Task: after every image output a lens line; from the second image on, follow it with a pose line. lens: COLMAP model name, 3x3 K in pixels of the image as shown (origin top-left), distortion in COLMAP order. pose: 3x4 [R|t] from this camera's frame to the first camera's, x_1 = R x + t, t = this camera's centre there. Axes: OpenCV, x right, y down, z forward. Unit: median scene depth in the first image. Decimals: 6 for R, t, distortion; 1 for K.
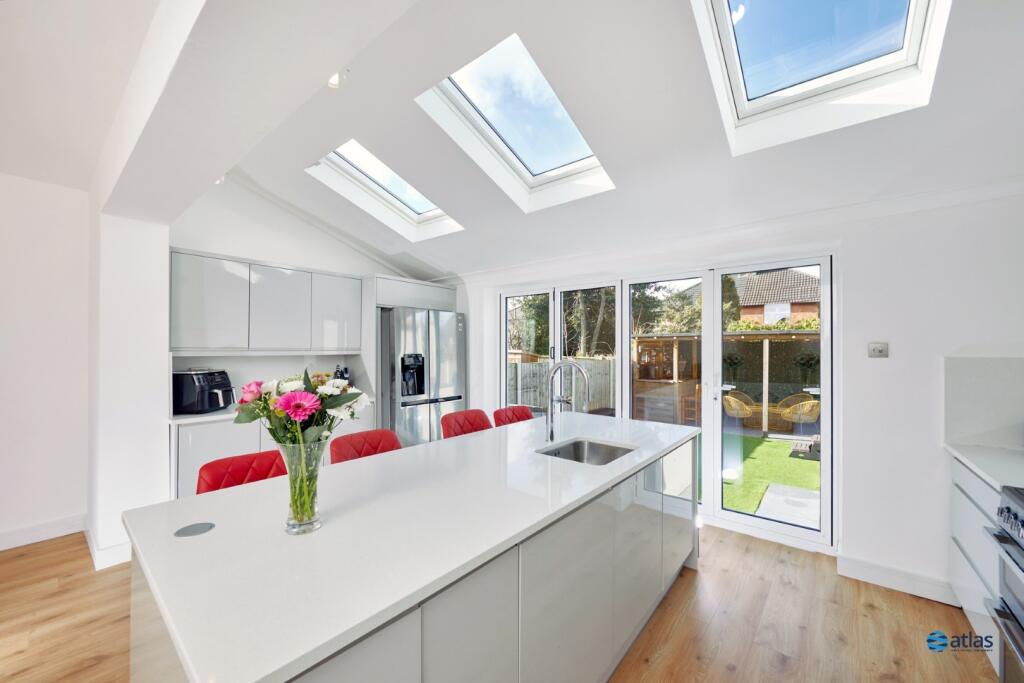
lens RADIAL K [[387.1, 0, 507.8], [0, 387.1, 346.0], [0, 0, 1]] dist [-0.000489, -0.000052]
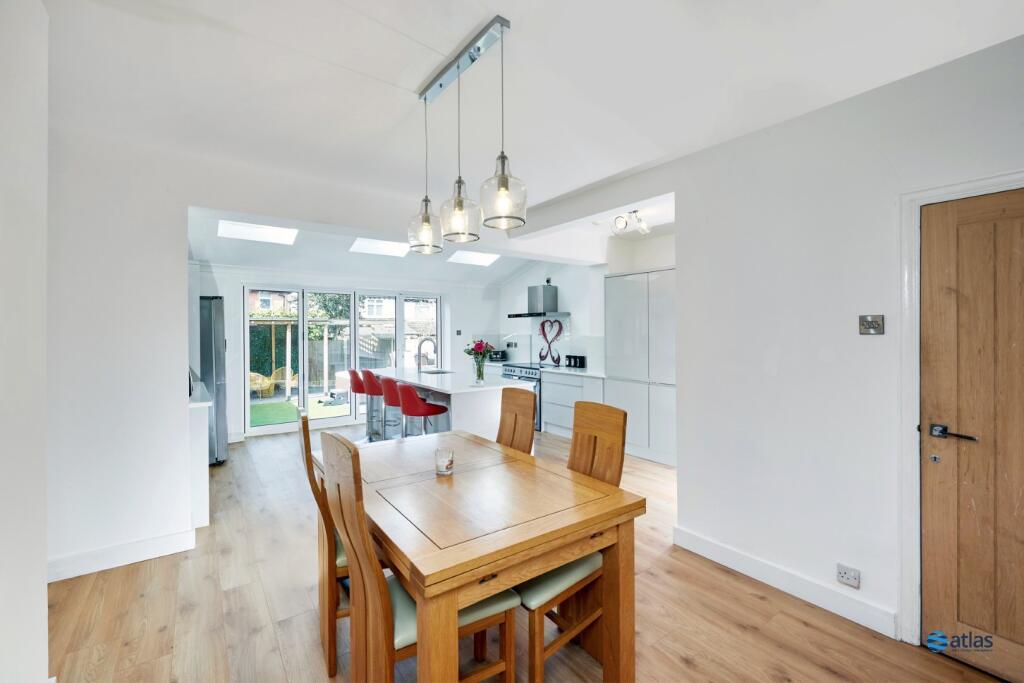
lens RADIAL K [[425.1, 0, 483.6], [0, 425.1, 334.2], [0, 0, 1]] dist [-0.000200, 0.000021]
pose [[0.277157, -0.011531, 0.960755, -0.521065], [-0.001312, 0.999923, 0.012380, -0.004099], [-0.960824, -0.004692, 0.277121, -0.018662]]
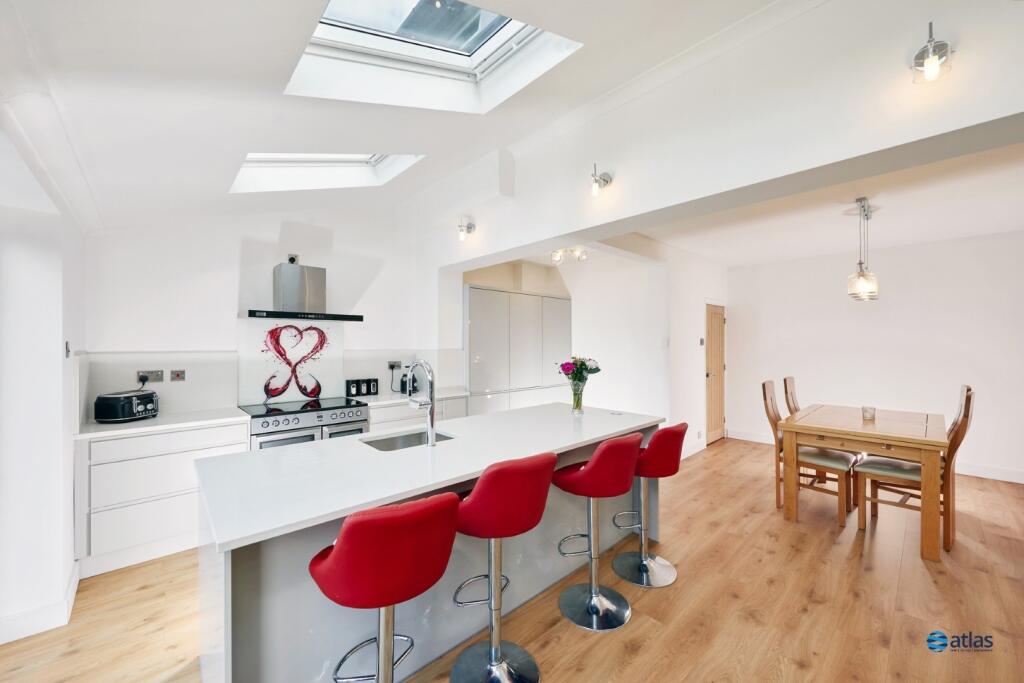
lens RADIAL K [[388.4, 0, 514.0], [0, 388.4, 346.0], [0, 0, 1]] dist [-0.001102, -0.000177]
pose [[-0.992339, -0.002364, 0.123525, -0.063928], [-0.002500, 0.999996, -0.000940, 0.000505], [-0.123522, -0.001242, -0.992341, 0.432837]]
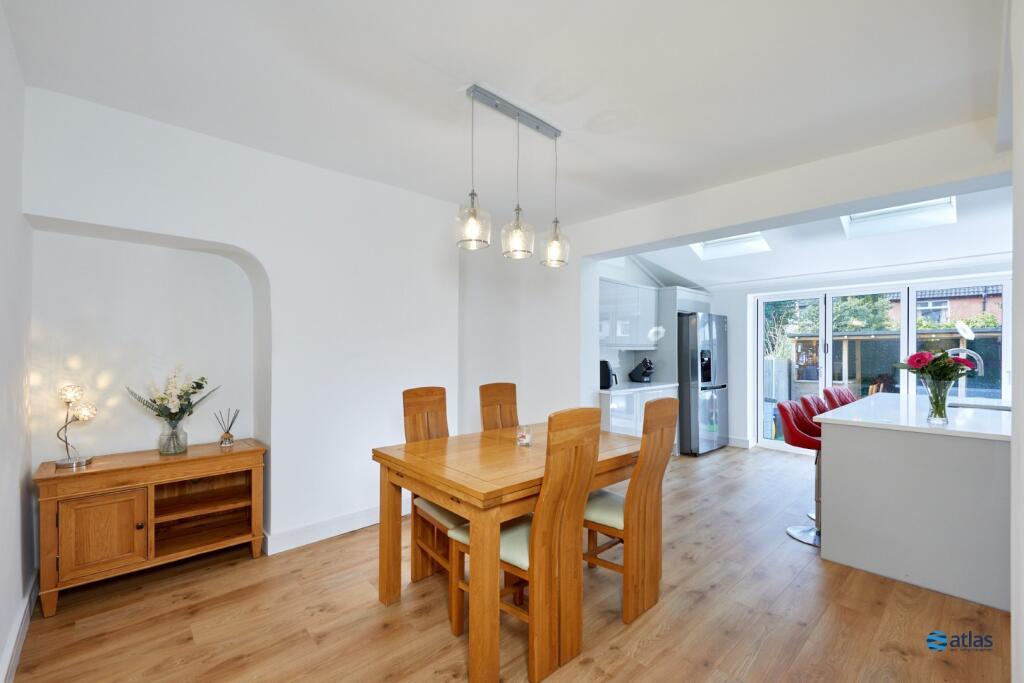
lens RADIAL K [[433.9, 0, 512.0], [0, 433.9, 341.5], [0, 0, 1]] dist [0.000765, 0.000054]
pose [[0.992977, -0.003245, -0.118263, -0.311567], [0.001364, 0.999871, -0.015981, 0.008375], [0.118300, 0.015707, 0.992854, -0.201118]]
